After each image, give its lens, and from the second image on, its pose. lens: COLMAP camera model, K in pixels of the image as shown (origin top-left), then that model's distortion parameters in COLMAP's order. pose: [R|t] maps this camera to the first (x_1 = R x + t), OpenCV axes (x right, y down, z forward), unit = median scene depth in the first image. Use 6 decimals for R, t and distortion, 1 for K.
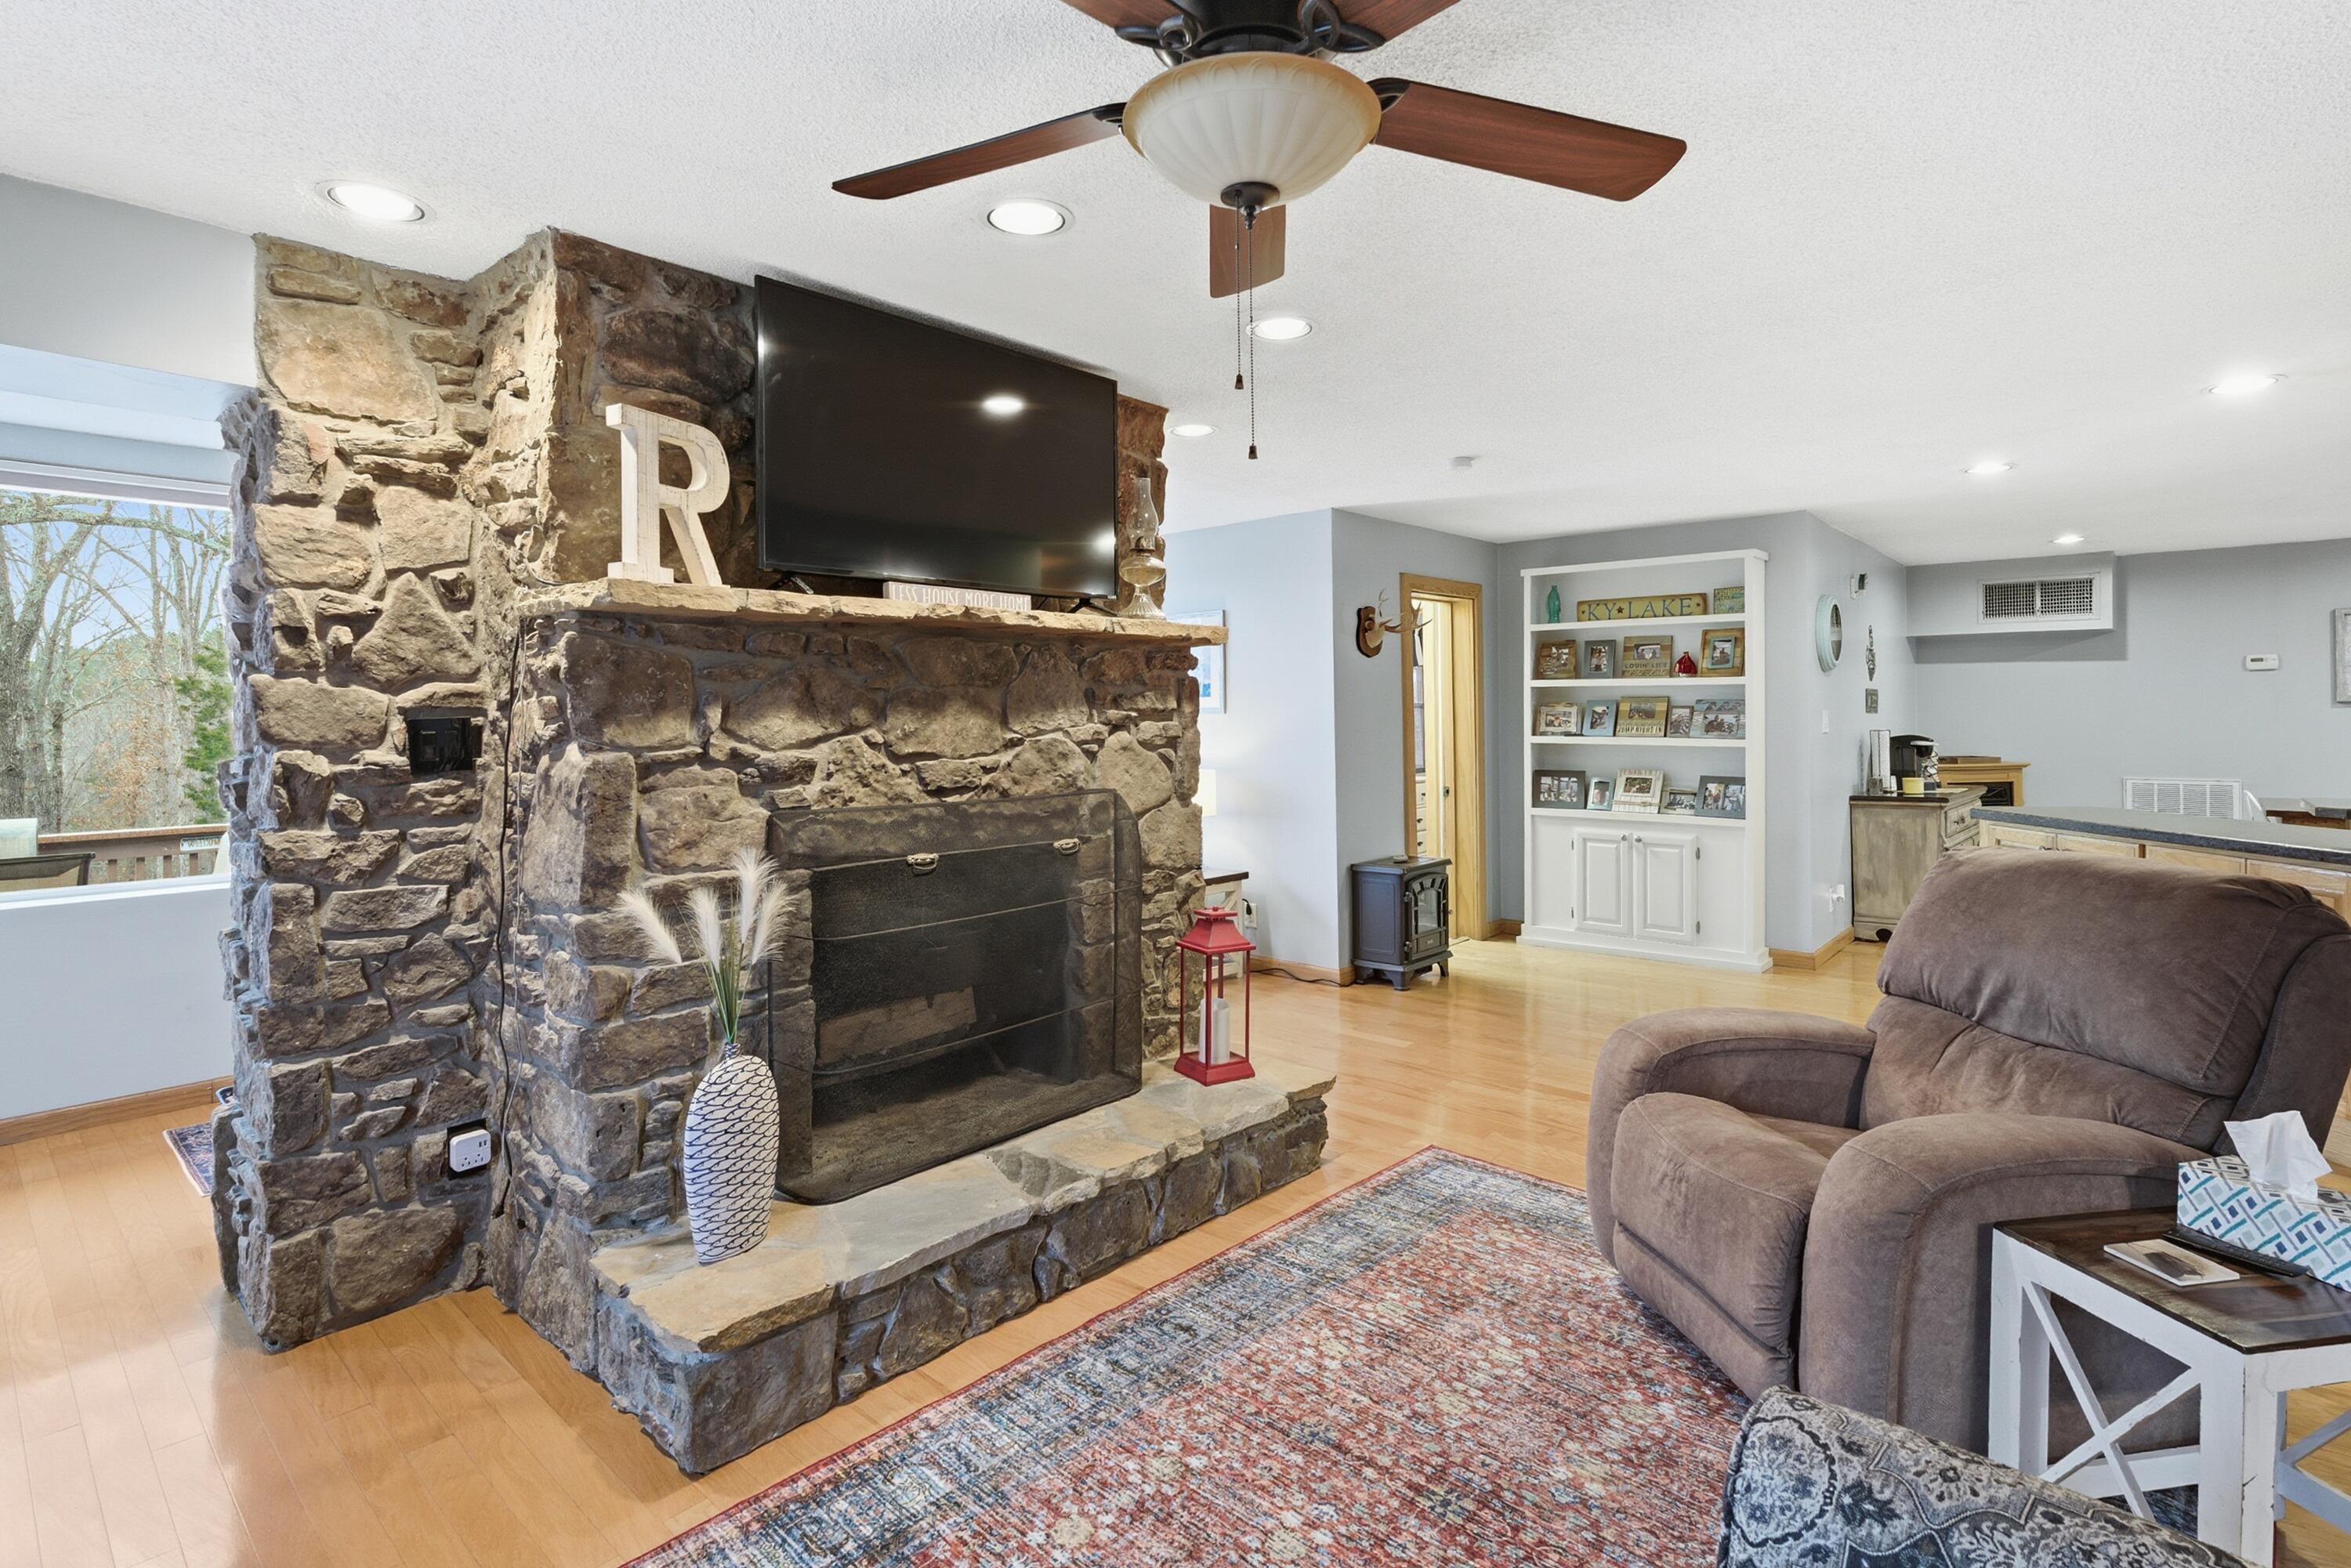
lens RADIAL K [[1096.6, 0, 1162.9], [0, 1096.6, 705.2], [0, 0, 1]] dist [0.000813, 0.000030]
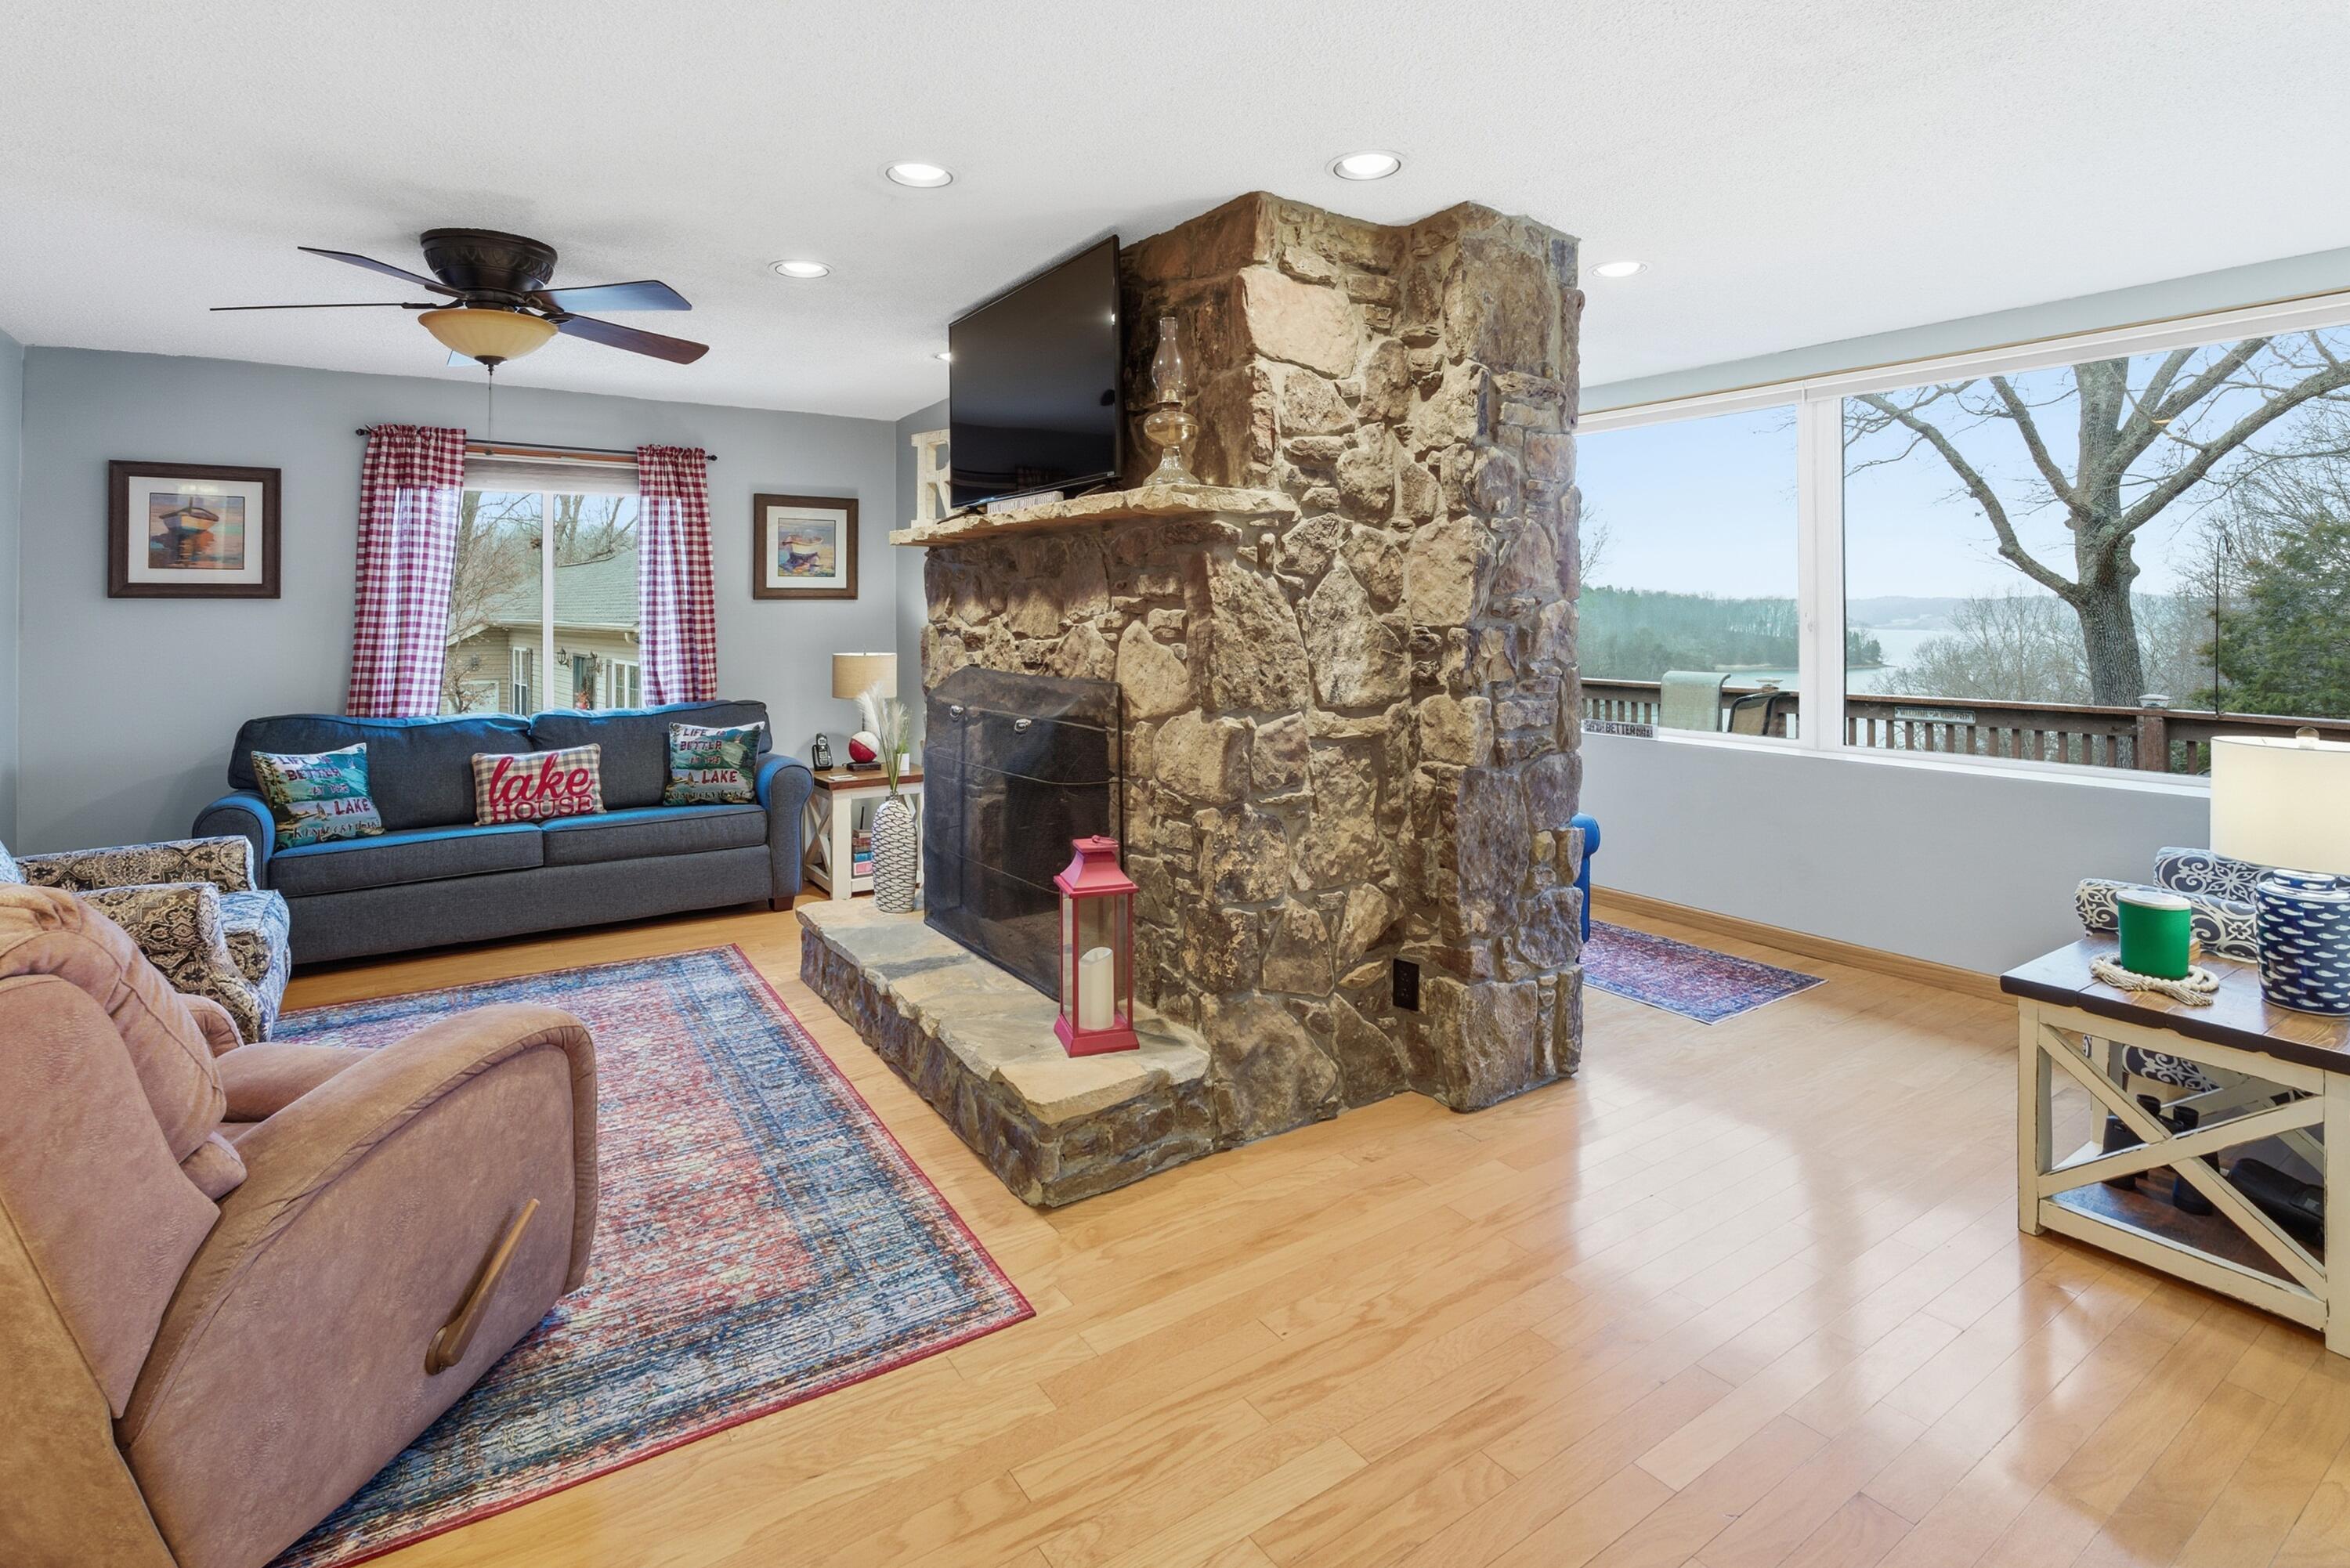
lens RADIAL K [[1151.4, 0, 1173.0], [0, 1151.4, 594.7], [0, 0, 1]] dist [-0.000942, 0.000085]
pose [[-0.229246, -0.005599, -0.973352, 1.011737], [0.016894, 0.999810, -0.009730, 0.015147], [0.973222, -0.018674, -0.229108, 1.464470]]
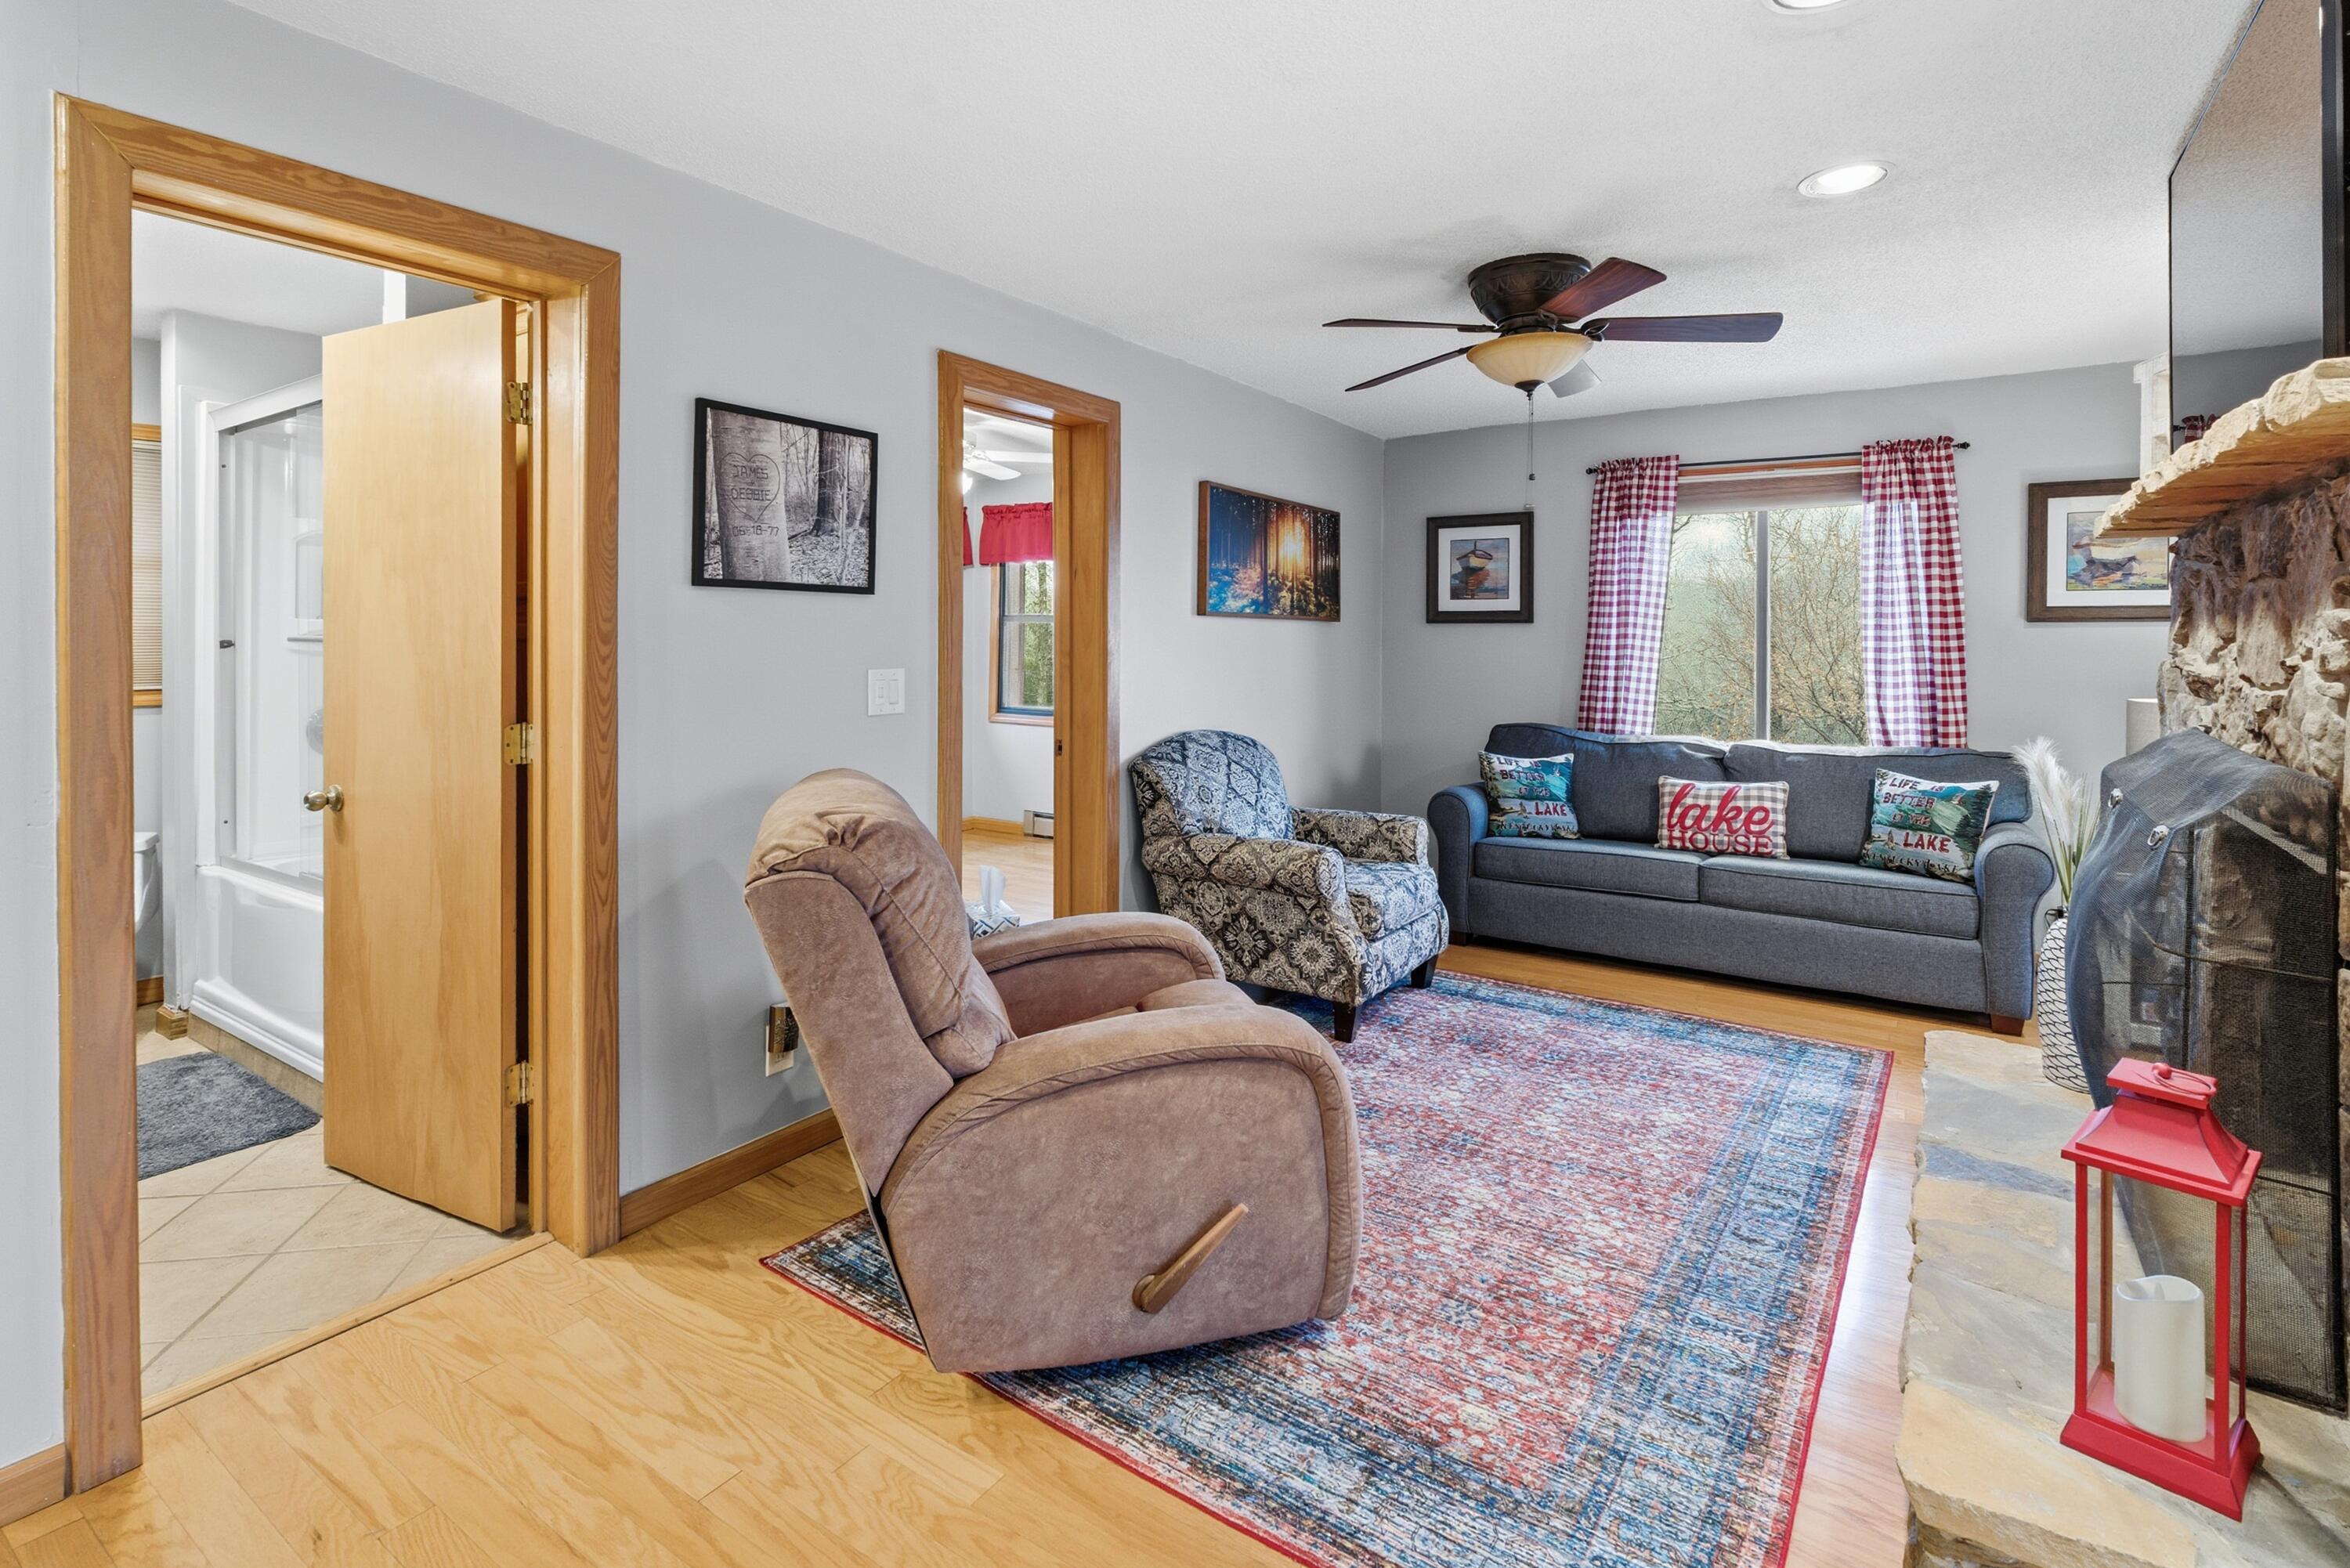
lens RADIAL K [[1124.0, 0, 1171.0], [0, 1124.0, 635.2], [0, 0, 1]] dist [-0.001475, -0.000123]
pose [[-0.988187, 0.002657, -0.153232, 0.581349], [0.004213, 0.999943, -0.009827, 0.019414], [0.153197, -0.010356, -0.988141, 1.608049]]
